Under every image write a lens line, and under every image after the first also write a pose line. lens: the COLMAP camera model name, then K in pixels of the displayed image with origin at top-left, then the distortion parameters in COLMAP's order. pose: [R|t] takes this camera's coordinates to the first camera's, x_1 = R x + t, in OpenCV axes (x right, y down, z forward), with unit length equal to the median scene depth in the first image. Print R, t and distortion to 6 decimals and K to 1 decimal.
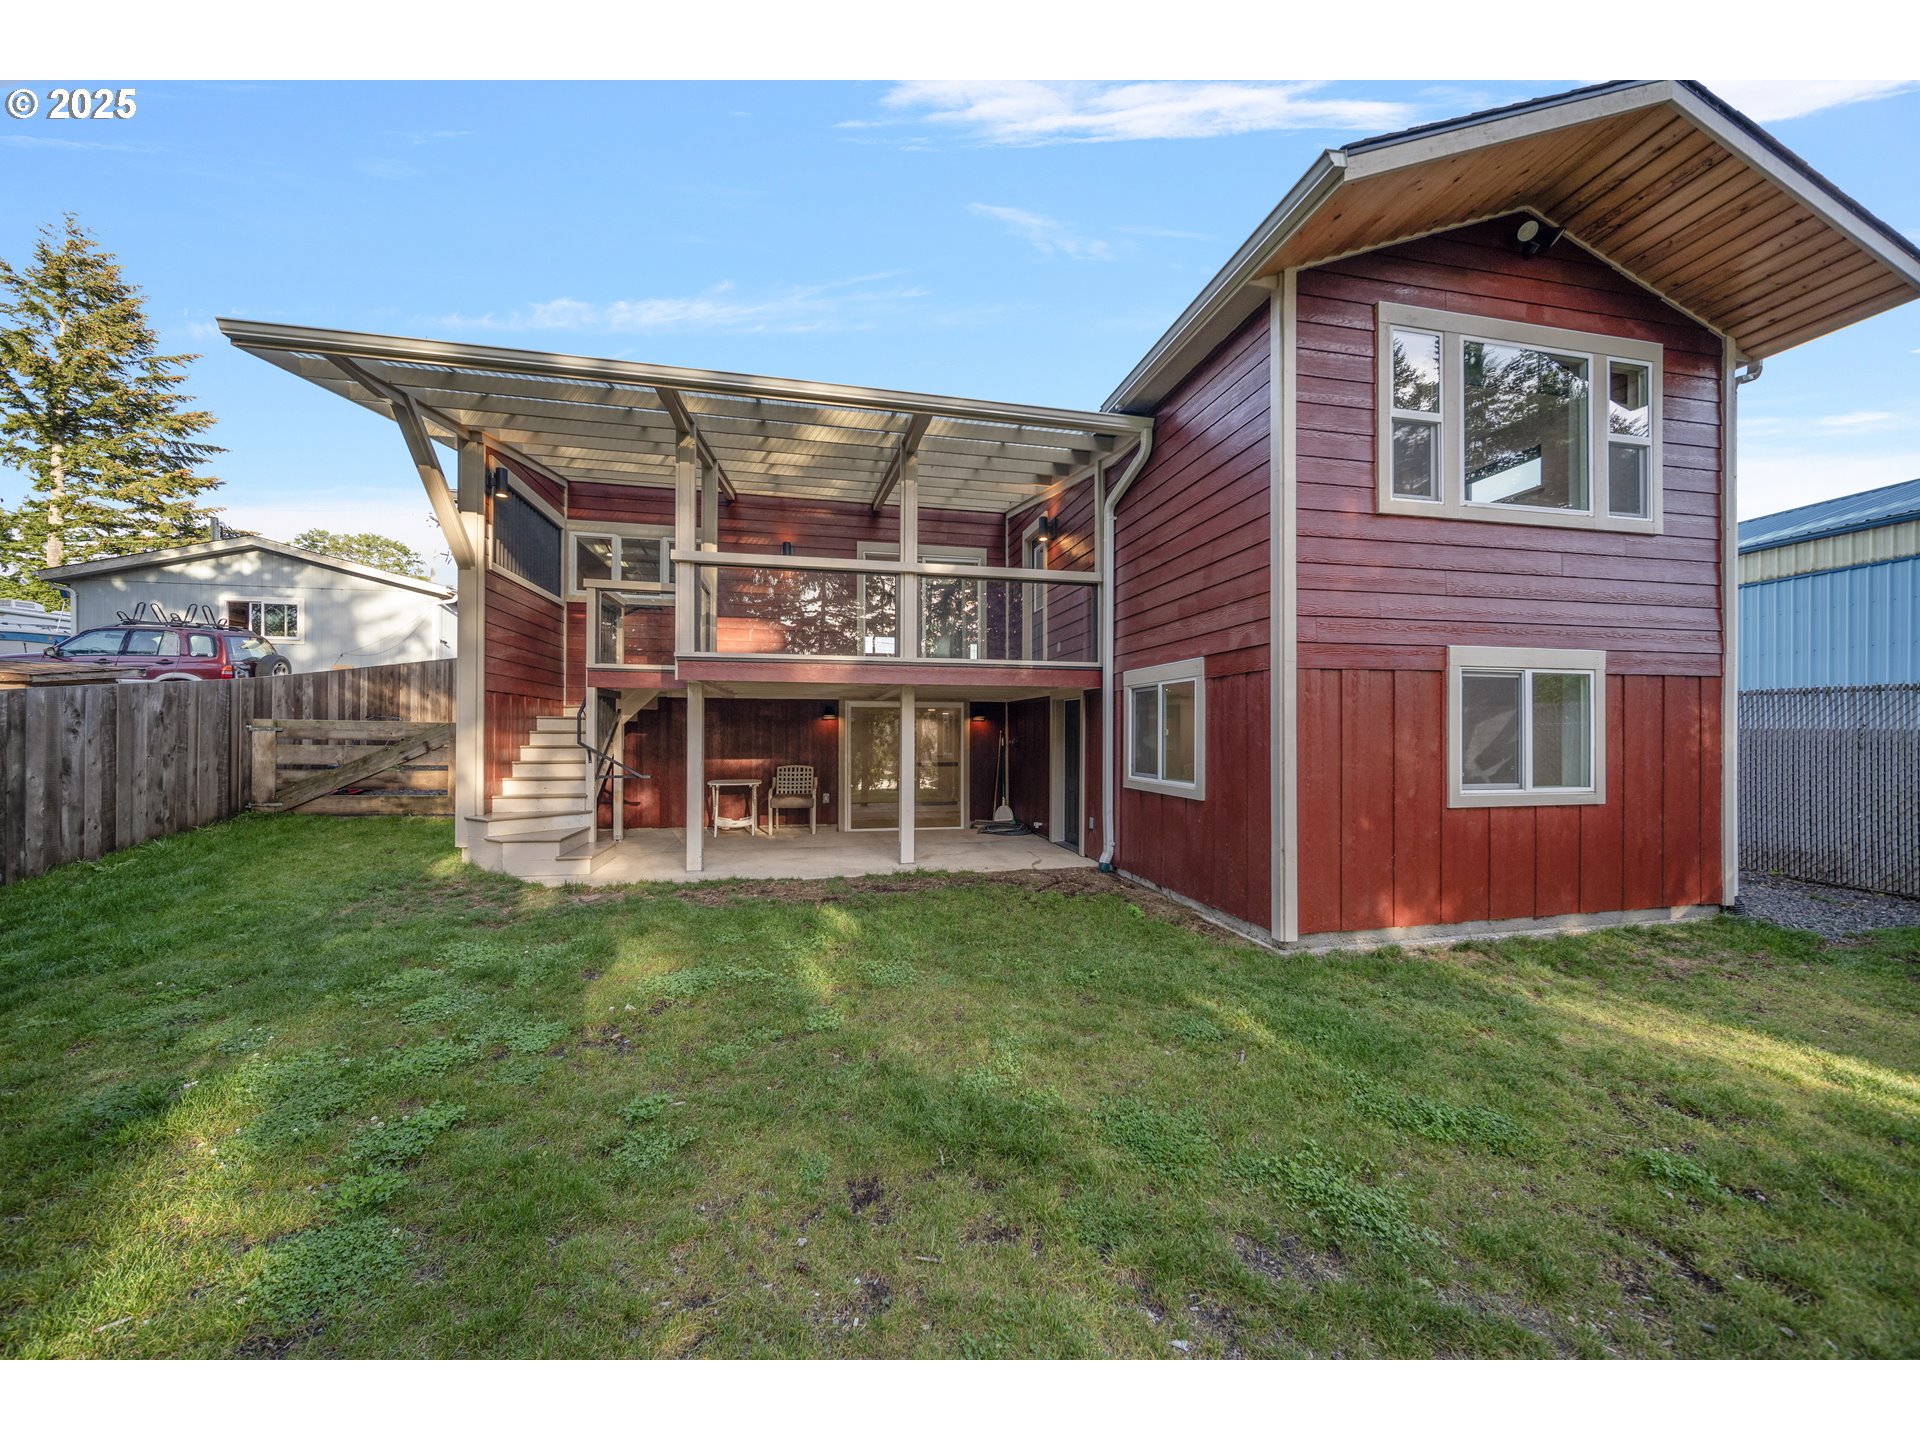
lens RADIAL K [[681.5, 0, 960.0], [0, 681.5, 727.3], [0, 0, 1]] dist [0.000111, -0.000054]
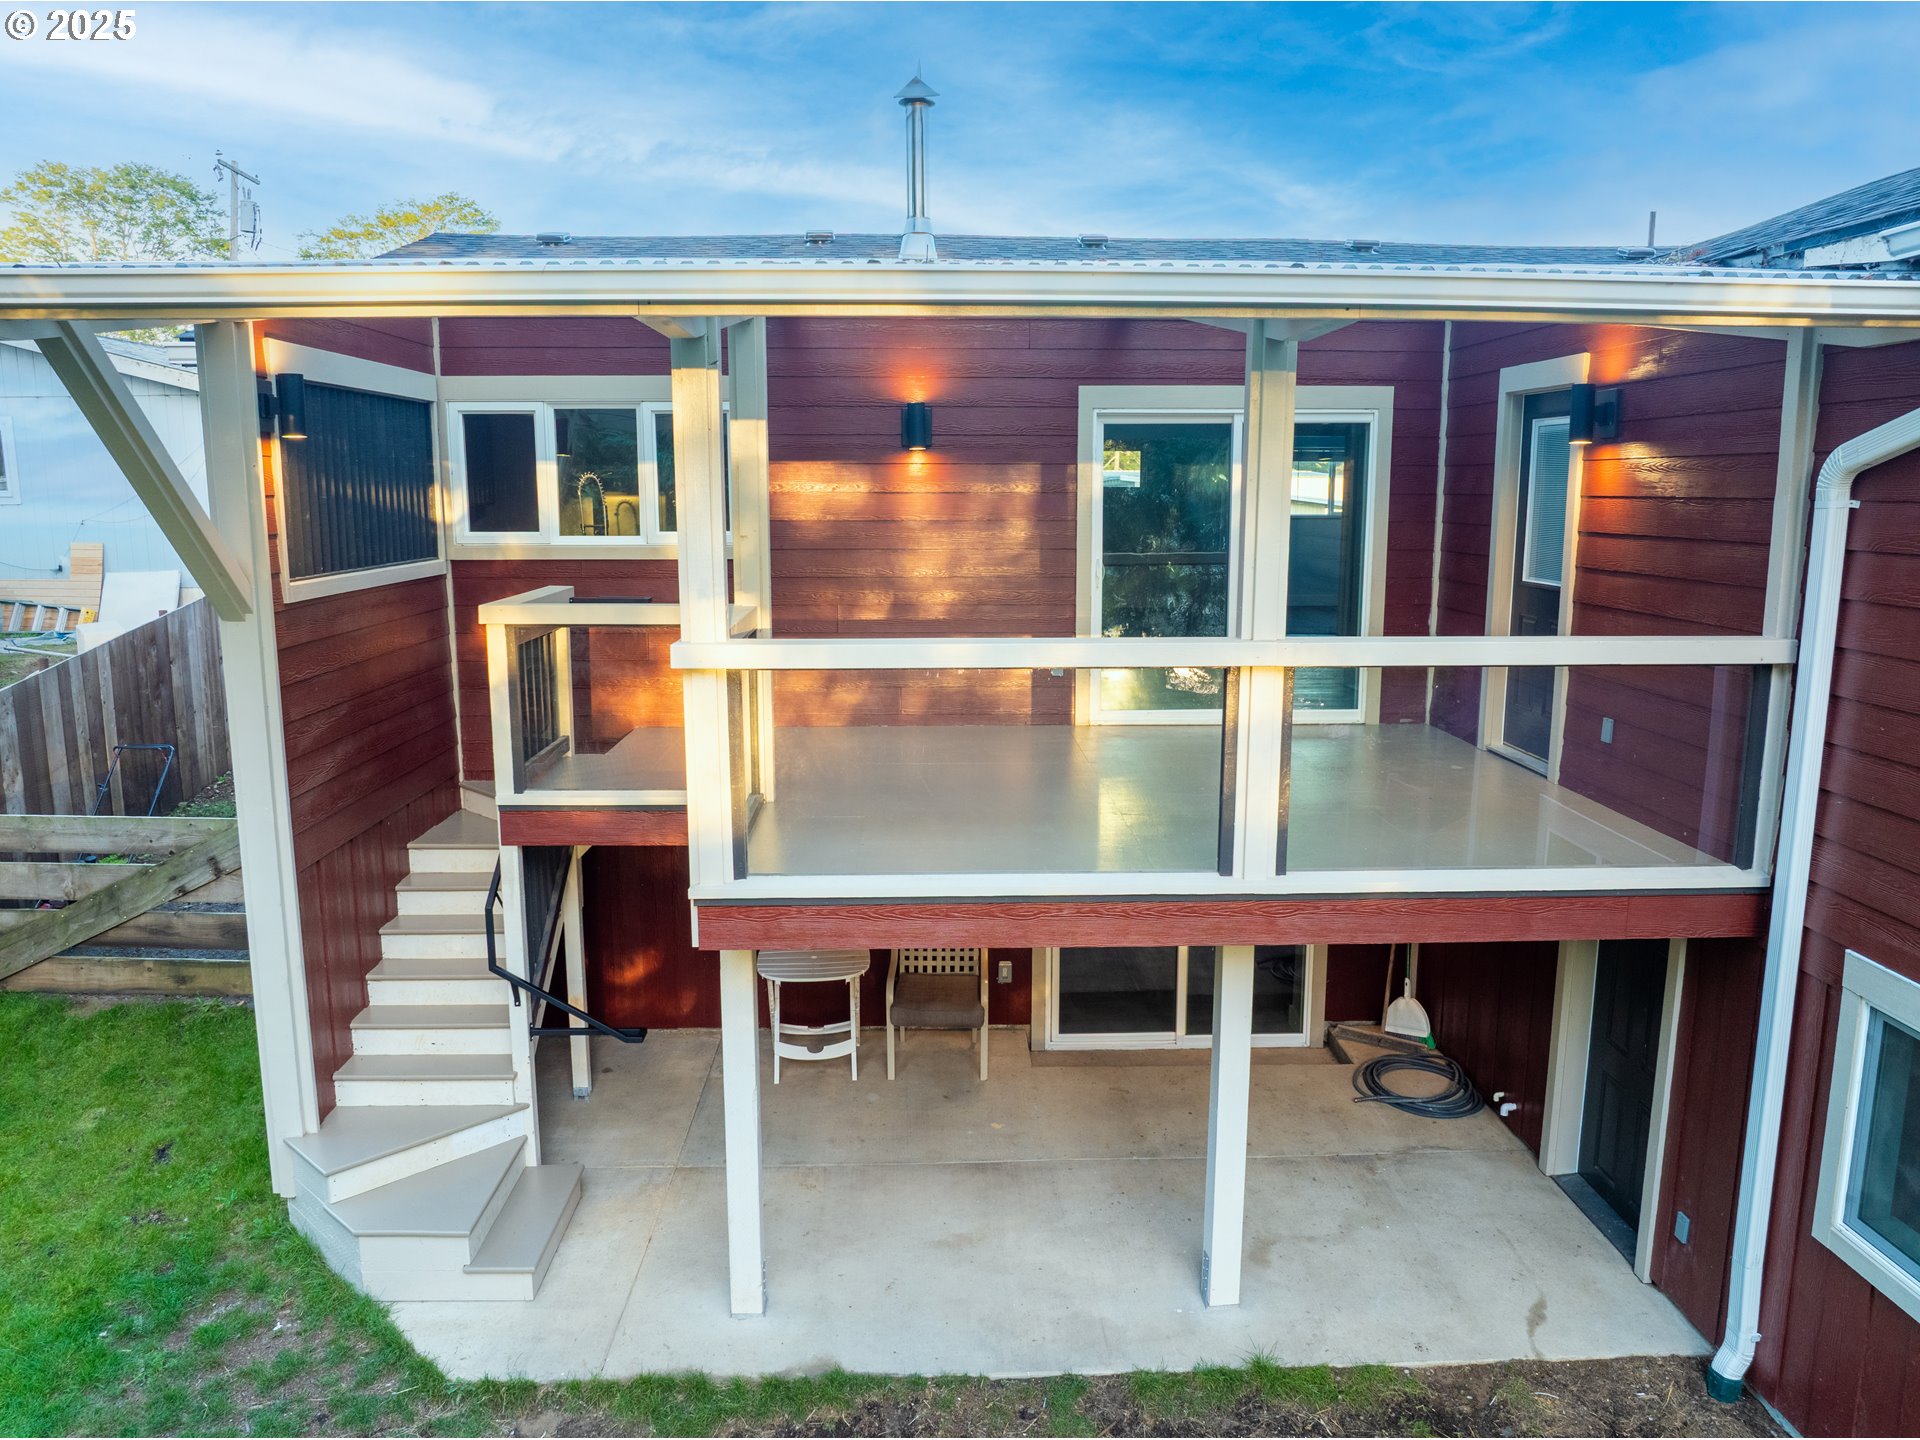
lens RADIAL K [[1346.9, 0, 959.5], [0, 1346.9, 719.8], [0, 0, 1]] dist [-0.041974, 0.014674]
pose [[0.982853, 0.034062, -0.181220, -0.081212], [-0.001755, 0.984474, 0.175524, -0.252516], [0.184385, -0.172196, 0.967652, 0.186836]]
